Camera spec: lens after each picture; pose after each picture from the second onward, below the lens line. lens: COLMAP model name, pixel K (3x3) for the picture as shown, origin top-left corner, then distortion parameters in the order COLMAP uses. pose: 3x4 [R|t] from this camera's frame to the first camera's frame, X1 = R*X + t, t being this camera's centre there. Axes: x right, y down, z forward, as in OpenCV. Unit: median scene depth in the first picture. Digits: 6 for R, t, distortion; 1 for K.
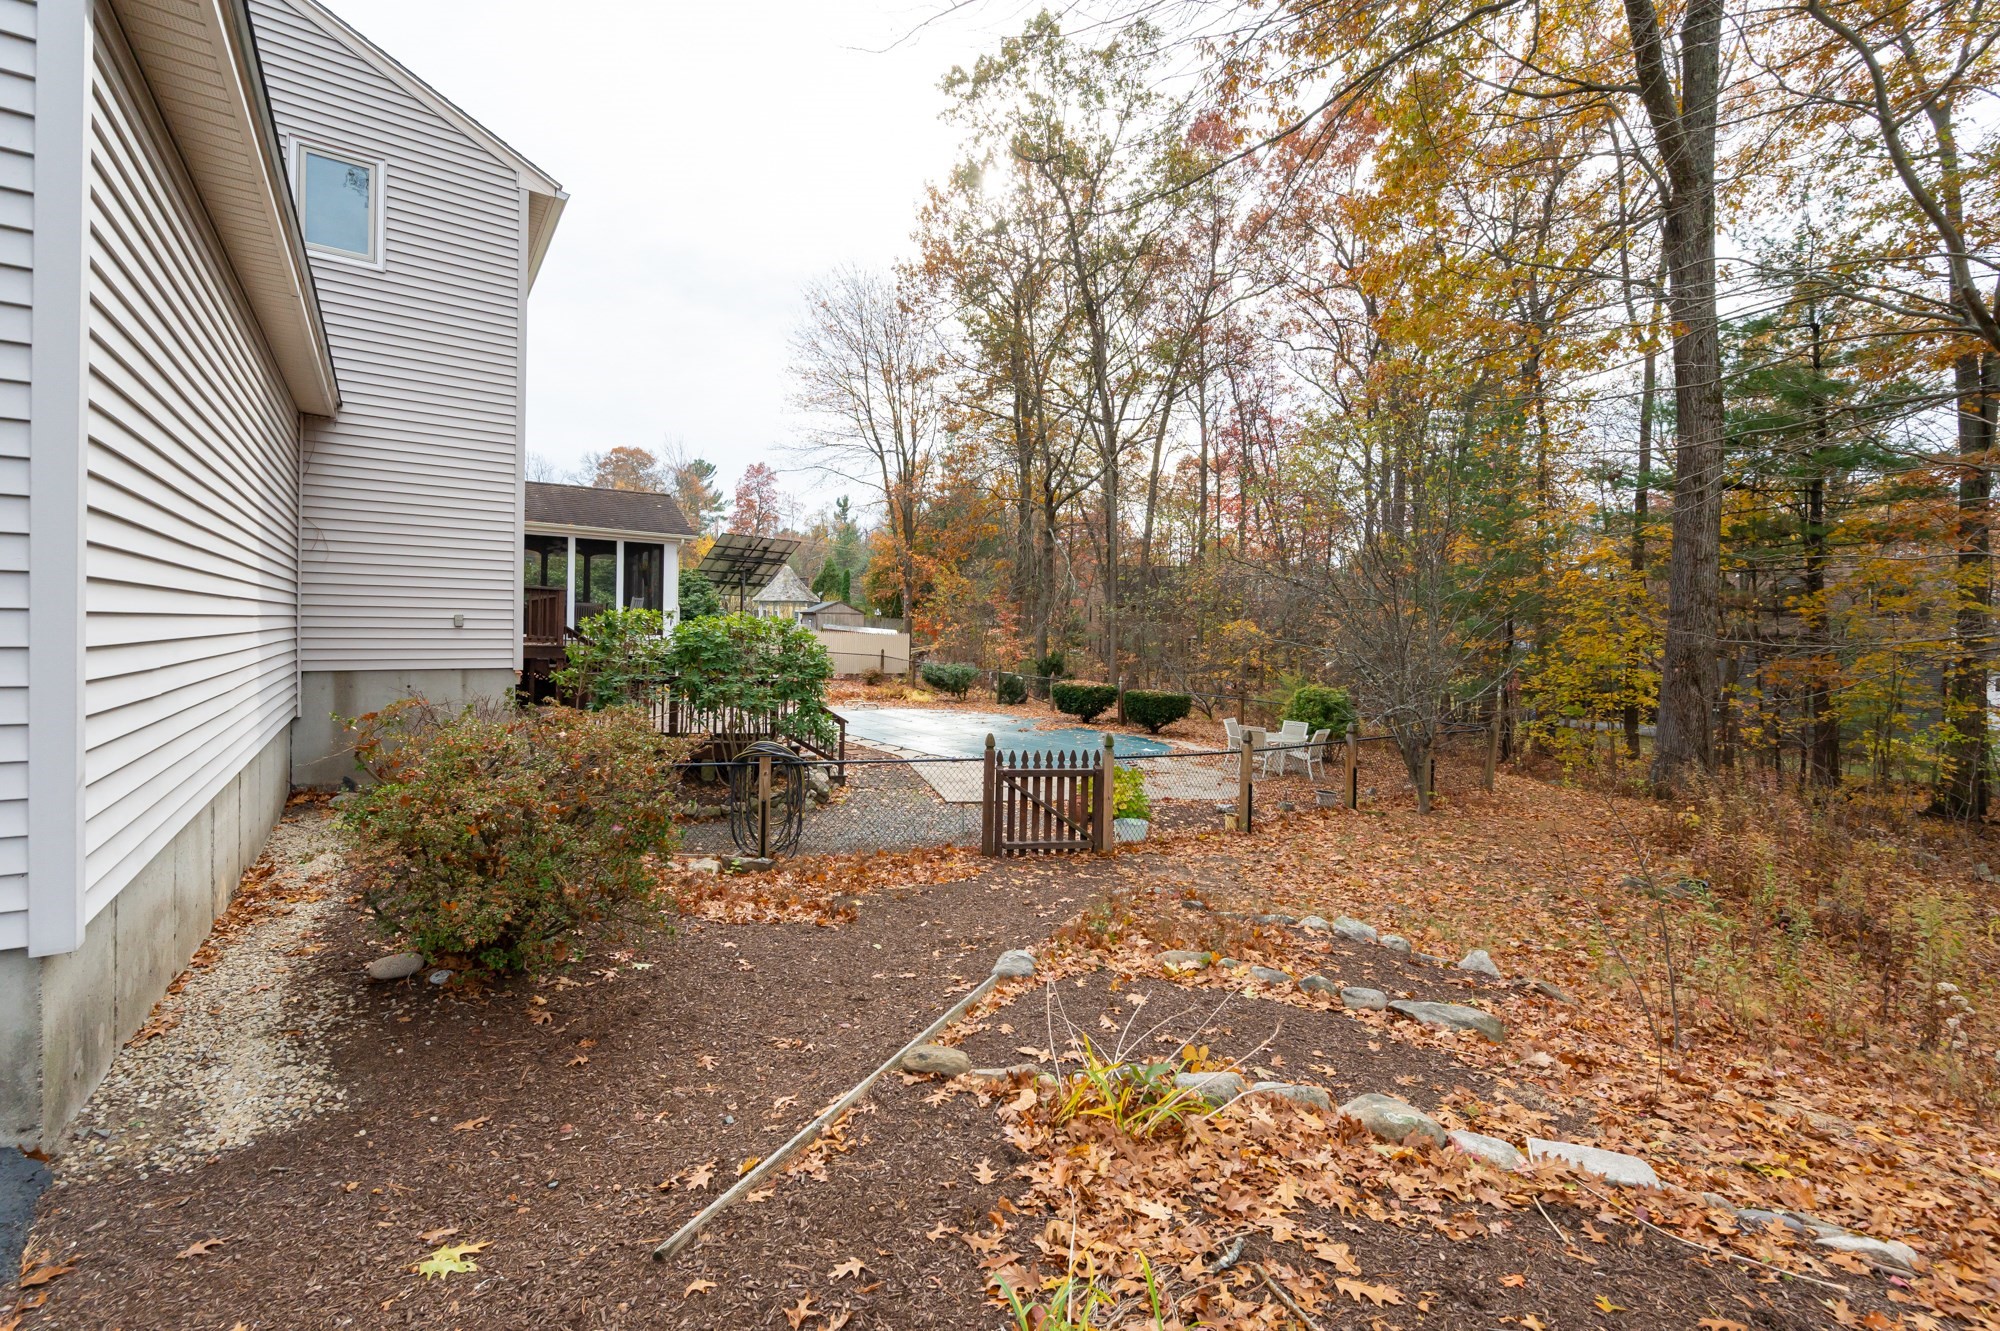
lens RADIAL K [[830.9, 0, 996.6], [0, 830.9, 637.2], [0, 0, 1]] dist [0.000255, 0.000001]
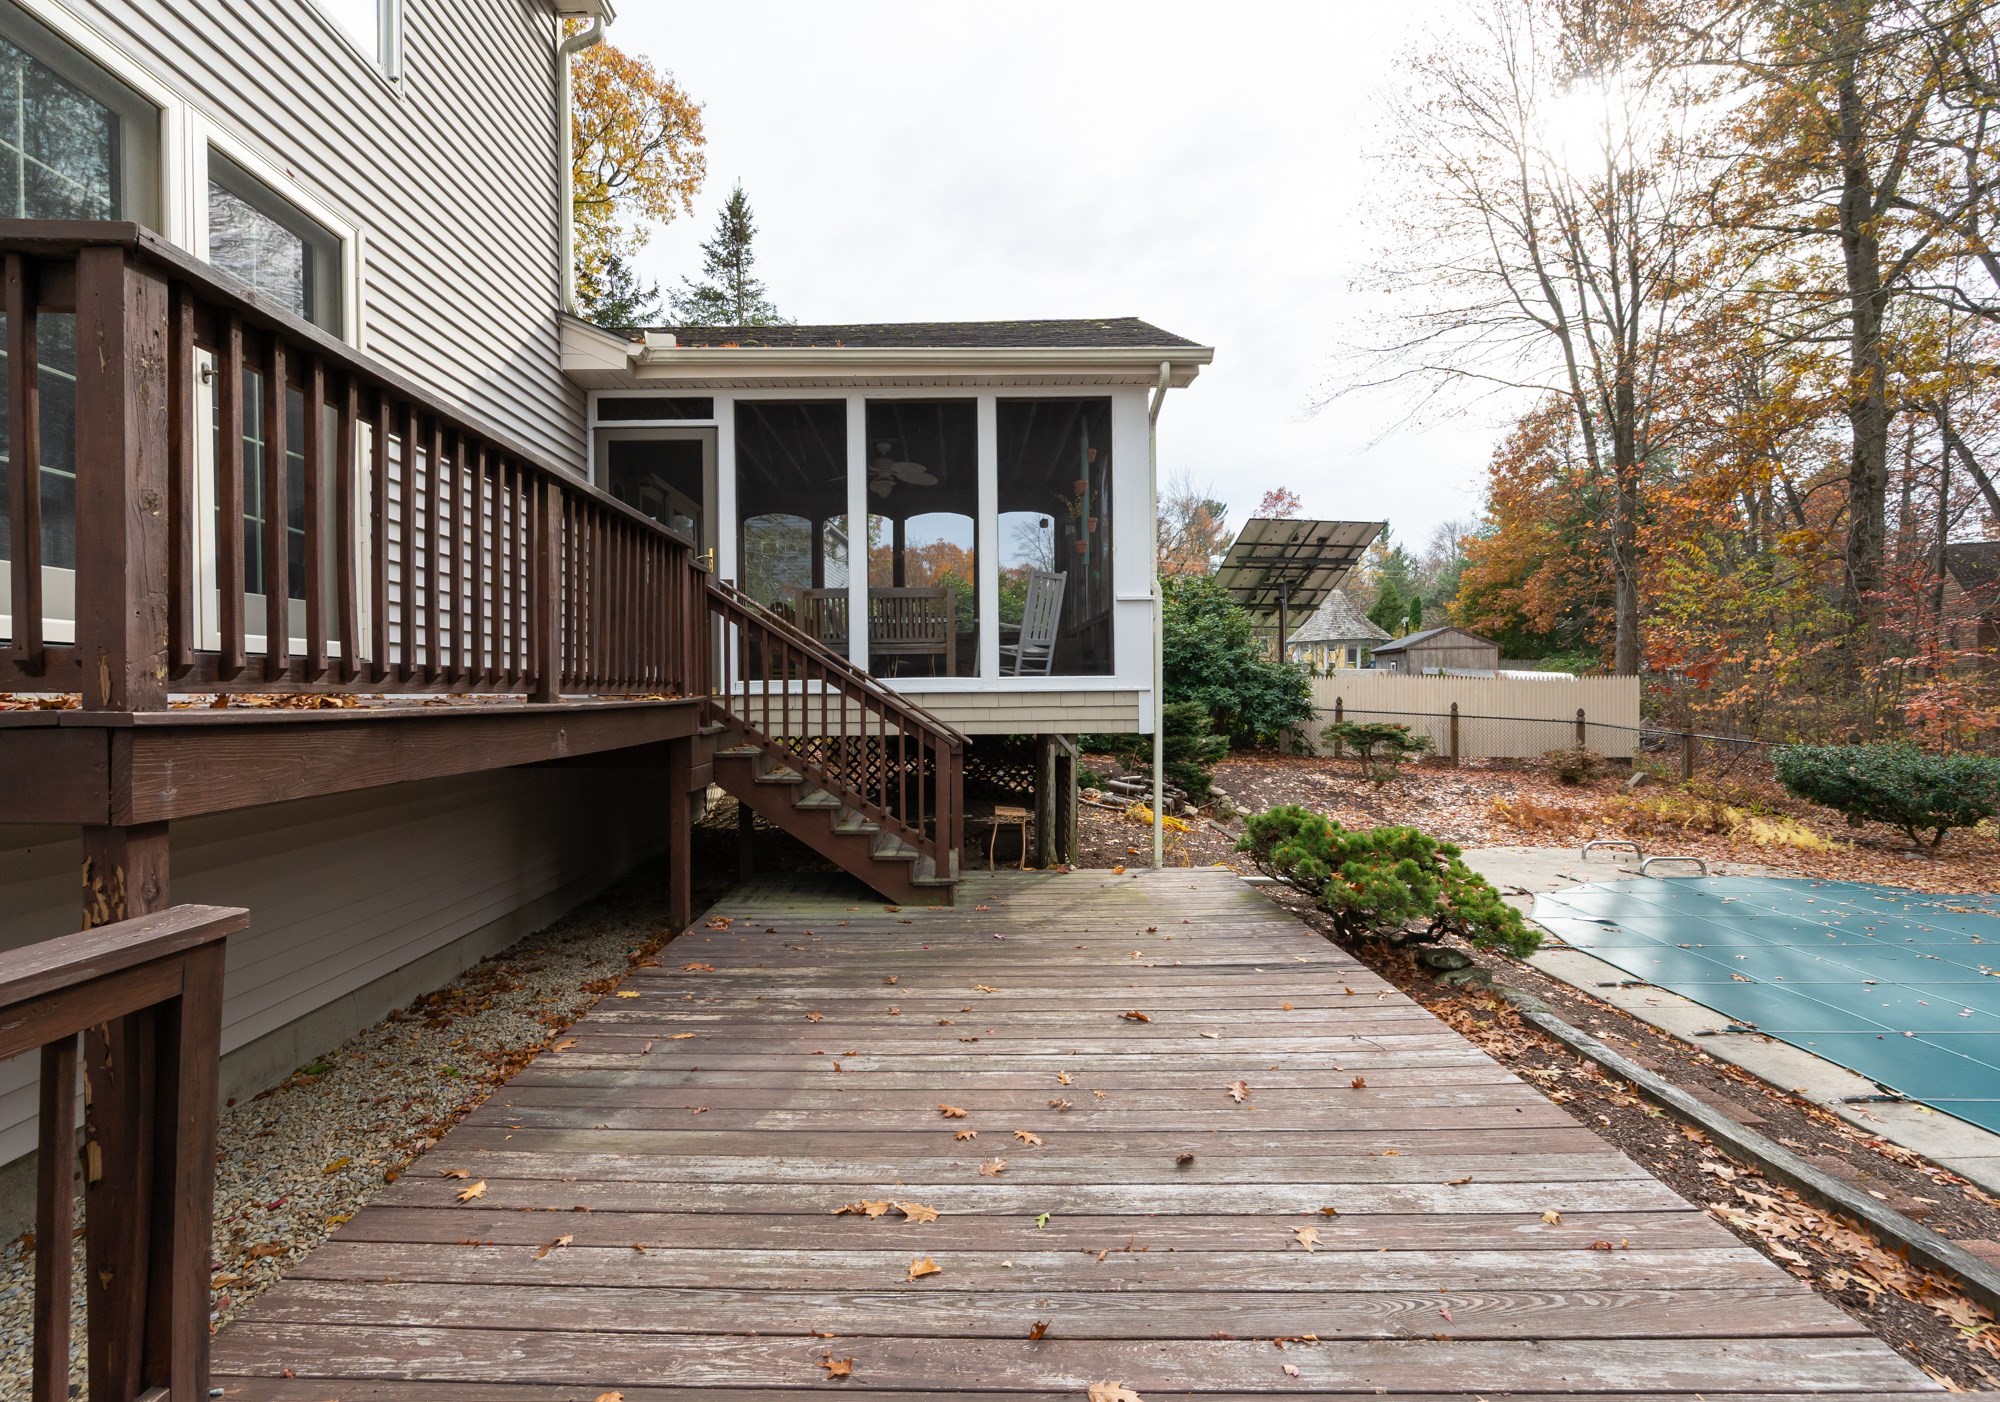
lens RADIAL K [[864.9, 0, 952.5], [0, 864.9, 695.4], [0, 0, 1]] dist [0.000667, -0.000054]
pose [[0.804924, -0.020266, -0.593032, -0.131305], [0.018529, 0.999788, -0.009017, 0.003928], [0.593088, -0.003730, 0.805129, 0.359964]]
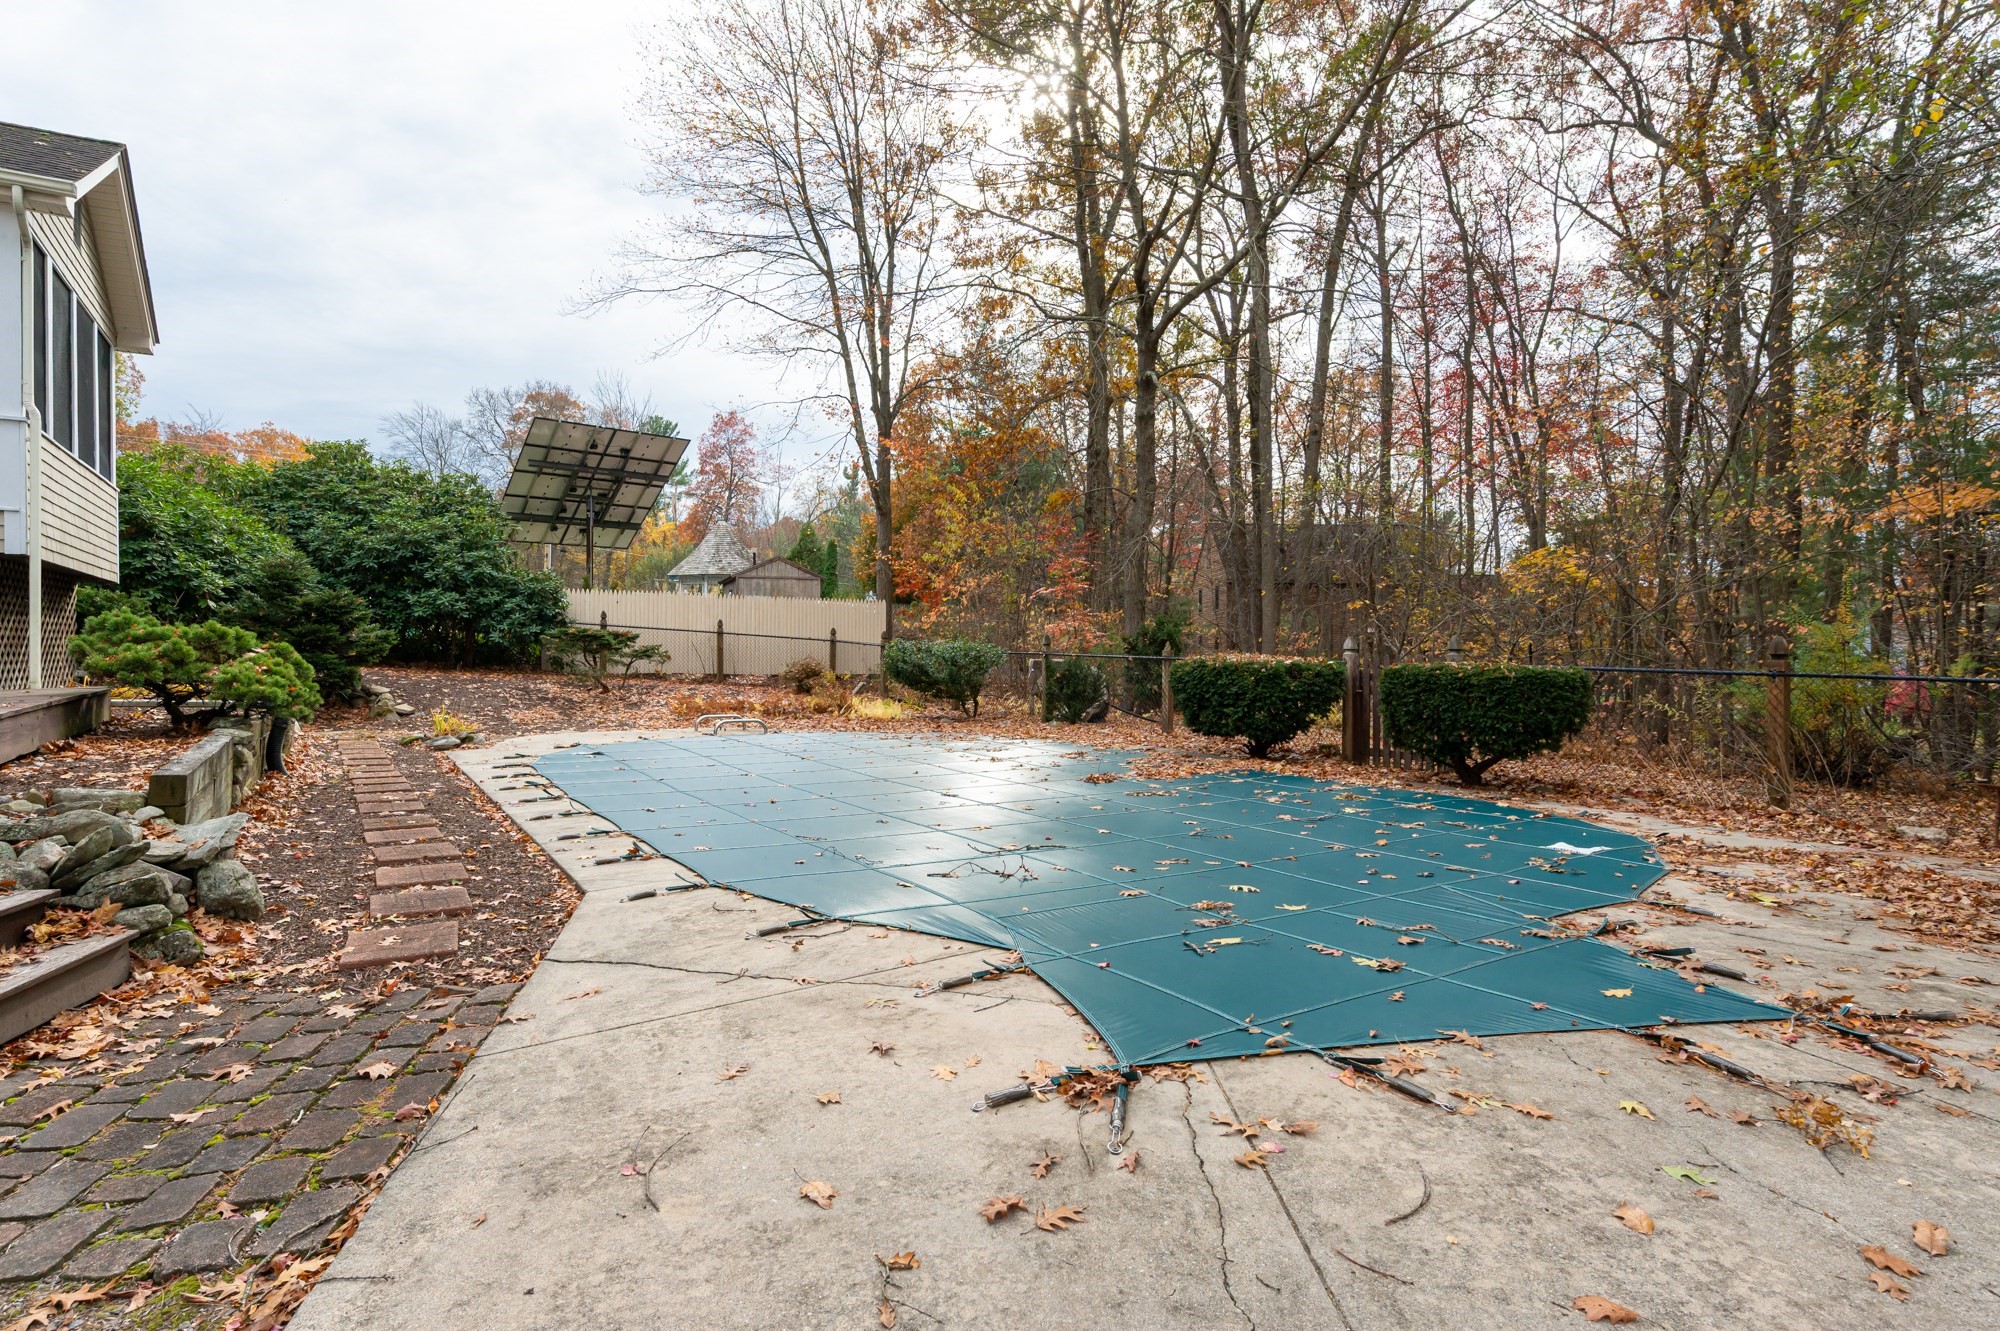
lens RADIAL K [[1061.4, 0, 1000.0], [0, 1061.4, 665.5], [0, 0, 1]] dist [-0.009378, -0.001518]
pose [[0.998051, -0.014636, -0.060666, 0.010667], [0.014992, 0.999873, 0.005420, 0.035877], [0.060579, -0.006319, 0.998143, 0.322808]]
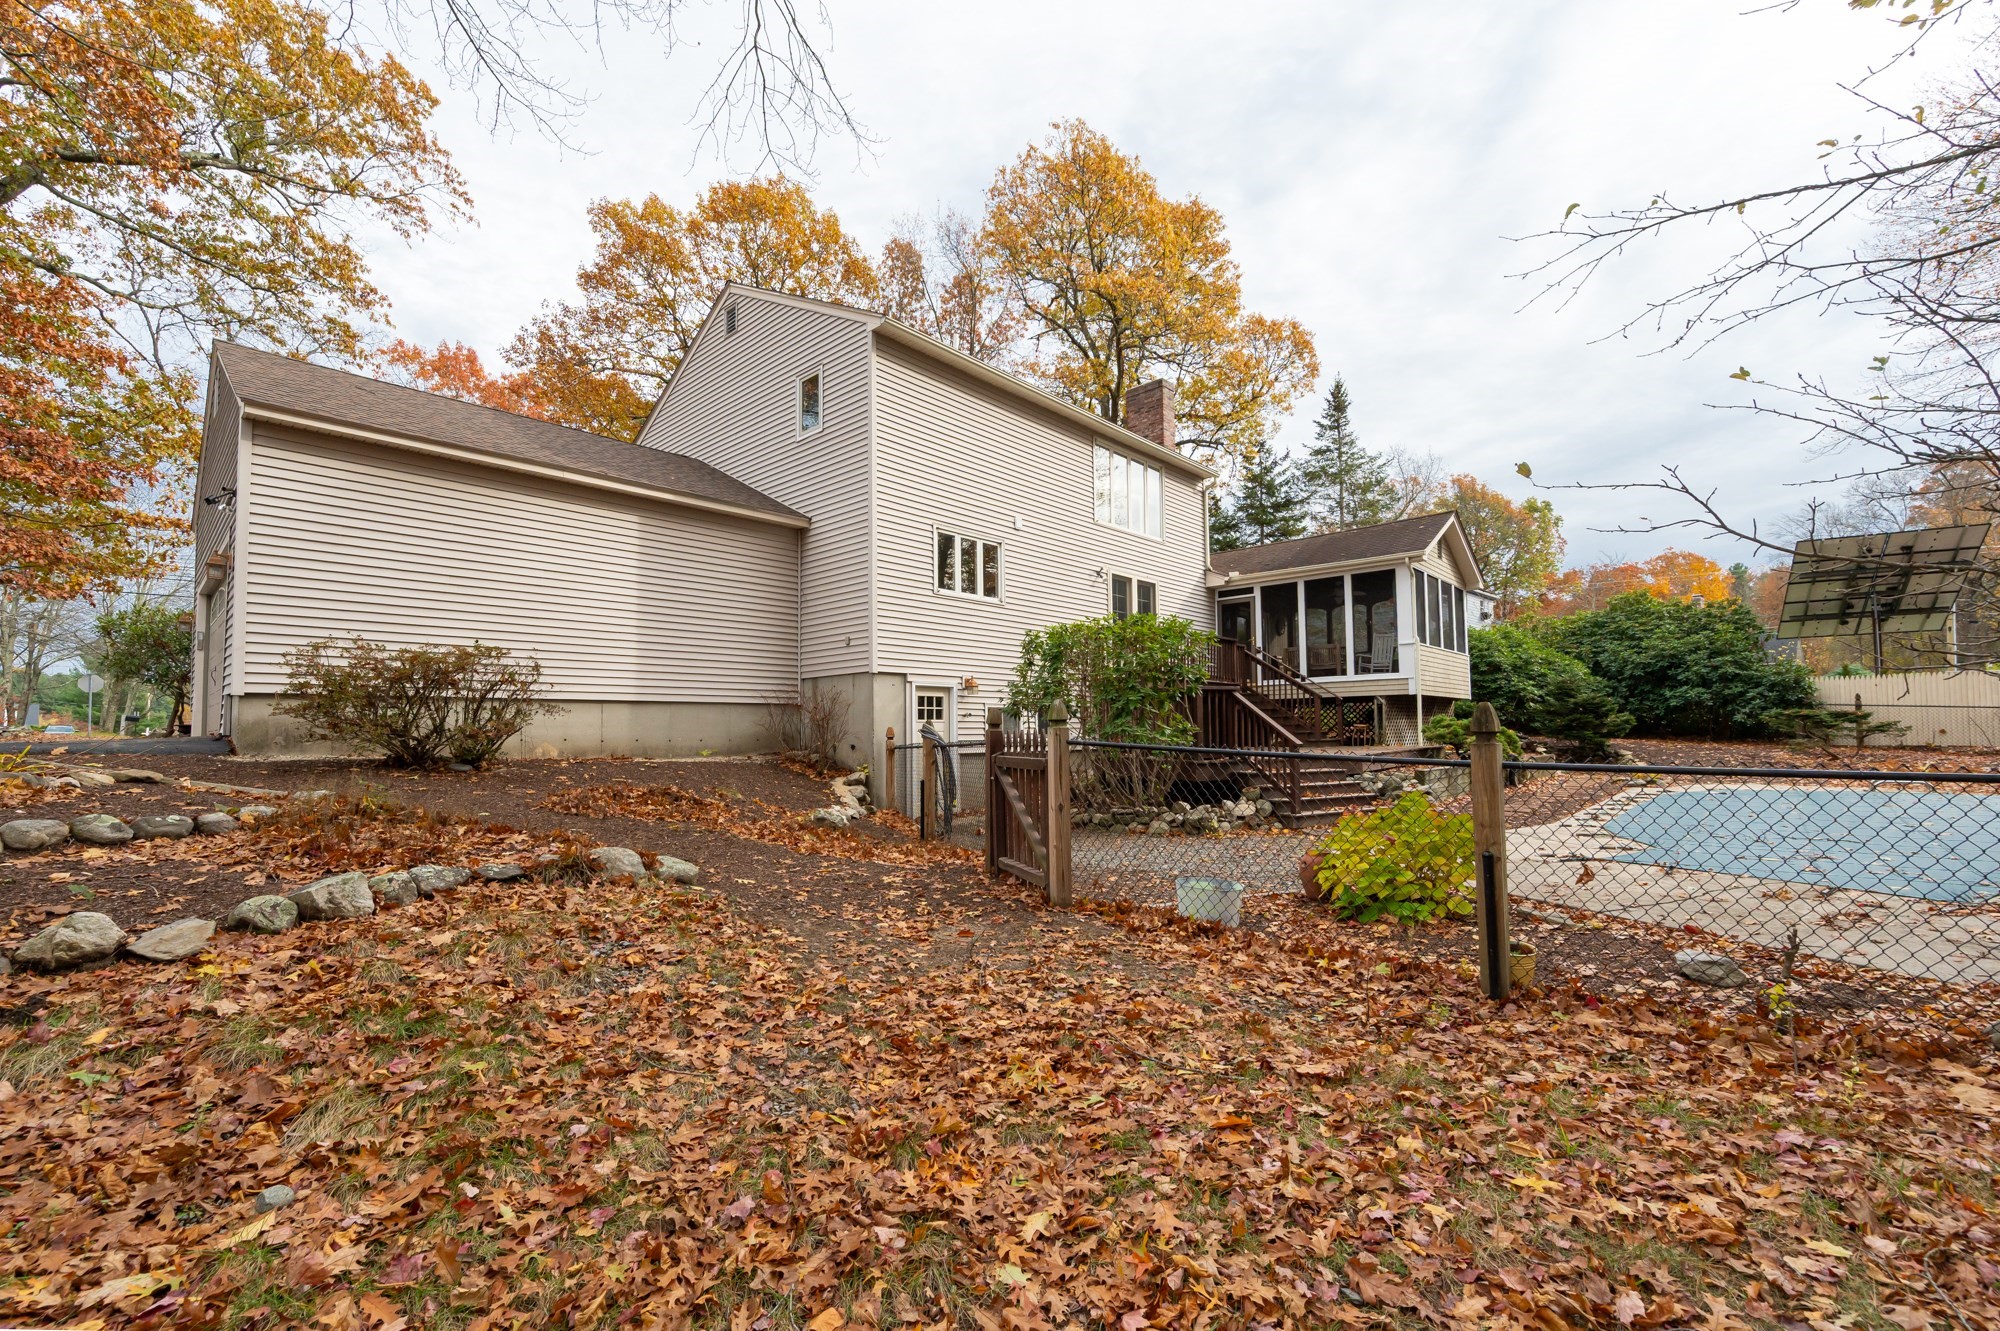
lens RADIAL K [[813.3, 0, 1003.8], [0, 813.3, 713.4], [0, 0, 1]] dist [-0.000421, -0.000111]
pose [[0.204113, -0.042425, -0.978028, 0.175867], [0.006669, 0.999098, -0.041947, 0.037835], [0.978925, 0.002040, 0.204212, 0.223047]]
